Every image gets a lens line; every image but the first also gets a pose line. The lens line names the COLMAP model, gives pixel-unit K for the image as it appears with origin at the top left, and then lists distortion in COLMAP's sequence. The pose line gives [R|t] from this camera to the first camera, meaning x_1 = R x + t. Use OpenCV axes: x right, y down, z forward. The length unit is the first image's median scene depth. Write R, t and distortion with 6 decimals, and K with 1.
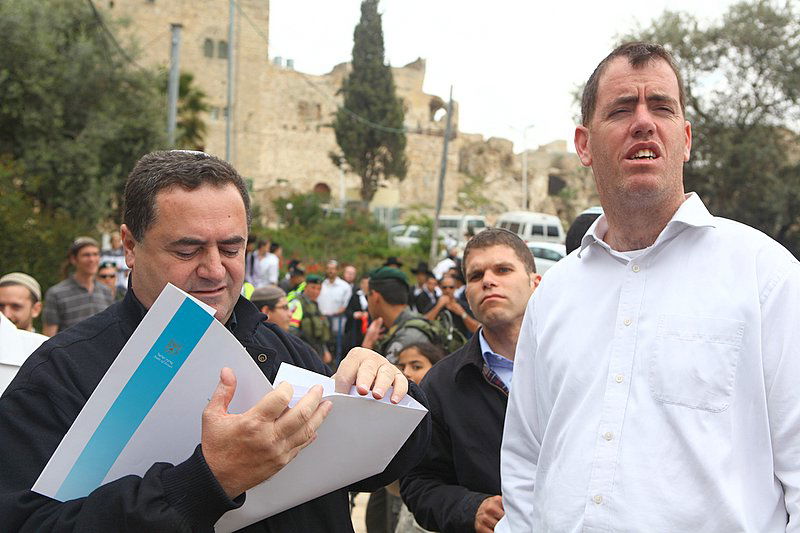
lens RADIAL K [[890.7, 0, 397.6], [0, 890.7, 267.8], [0, 0, 1]] dist [0.058442, 0.000000]
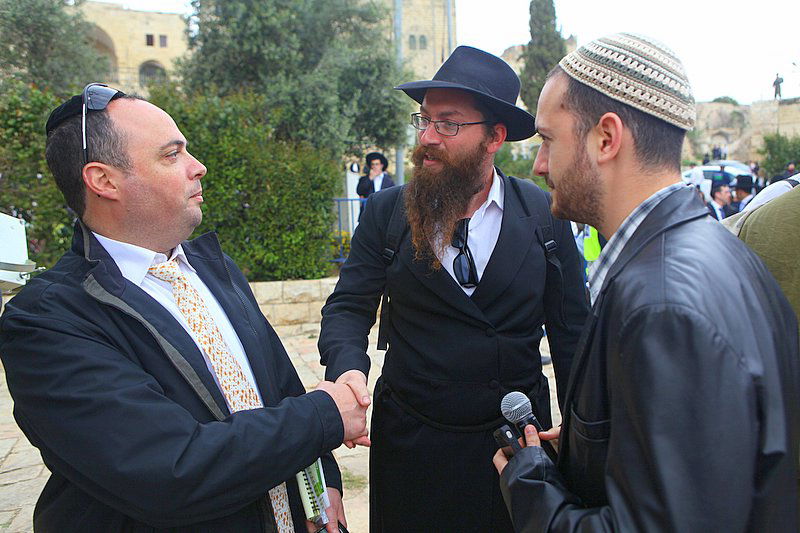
lens RADIAL K [[639.0, 0, 400.4], [0, 639.0, 265.3], [0, 0, 1]] dist [-0.006531, -0.002301]
pose [[0.970475, -0.043475, -0.237250, -0.110354], [0.064347, 0.994639, 0.080952, 0.018608], [0.232459, -0.093828, 0.968070, 0.326641]]
